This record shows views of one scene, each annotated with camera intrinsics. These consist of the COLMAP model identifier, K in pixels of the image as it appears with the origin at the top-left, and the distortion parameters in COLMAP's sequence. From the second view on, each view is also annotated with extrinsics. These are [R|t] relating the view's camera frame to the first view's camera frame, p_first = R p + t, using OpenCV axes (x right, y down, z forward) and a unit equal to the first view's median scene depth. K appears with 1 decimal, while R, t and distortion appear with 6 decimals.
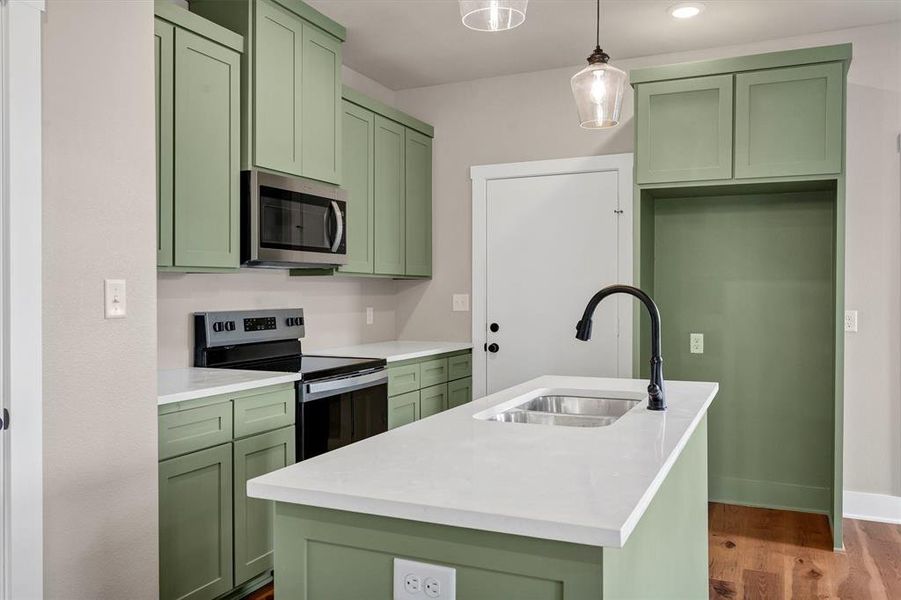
lens RADIAL K [[721.0, 0, 454.0], [0, 721.0, 290.0], [0, 0, 1]] dist [0.000310, 0.000394]
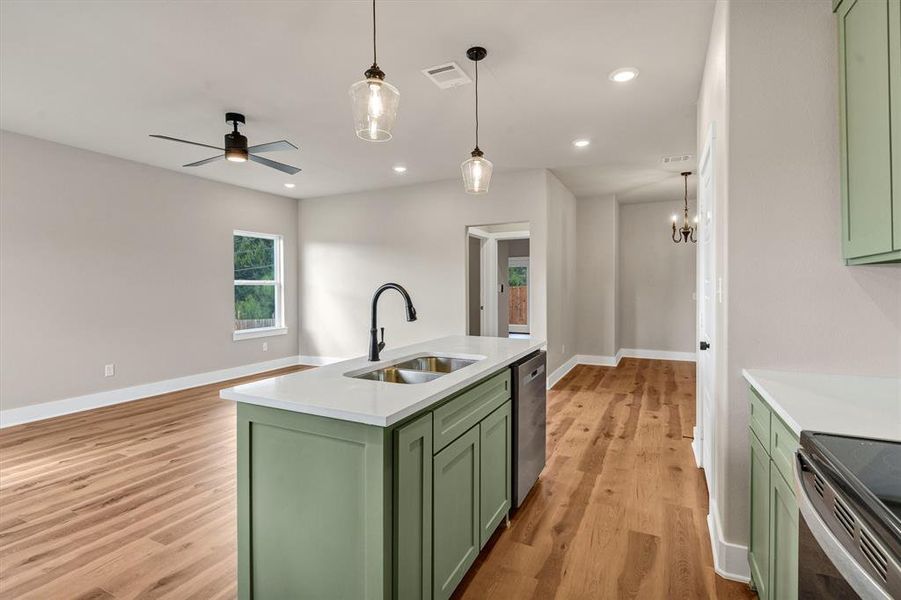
lens RADIAL K [[434.7, 0, 452.7], [0, 434.7, 292.0], [0, 0, 1]] dist [0.002492, -0.001171]
pose [[-0.999654, 0.006014, 0.025621, 0.047701], [0.006214, 0.999951, 0.007716, 0.003200], [-0.025573, 0.007872, -0.999642, 1.174653]]
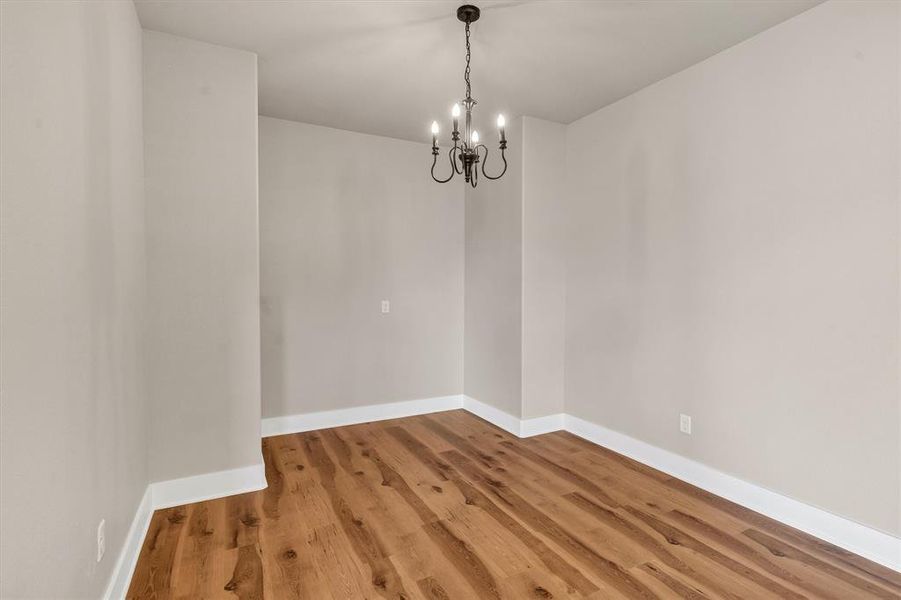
lens RADIAL K [[426.5, 0, 450.5], [0, 426.5, 300.0], [0, 0, 1]] dist [0.001109, 0.000103]
pose [[-0.614075, 0.023599, -0.788895, -0.225155], [0.002645, 0.999609, 0.027843, -0.002338], [0.789244, 0.015010, -0.613897, -0.008701]]
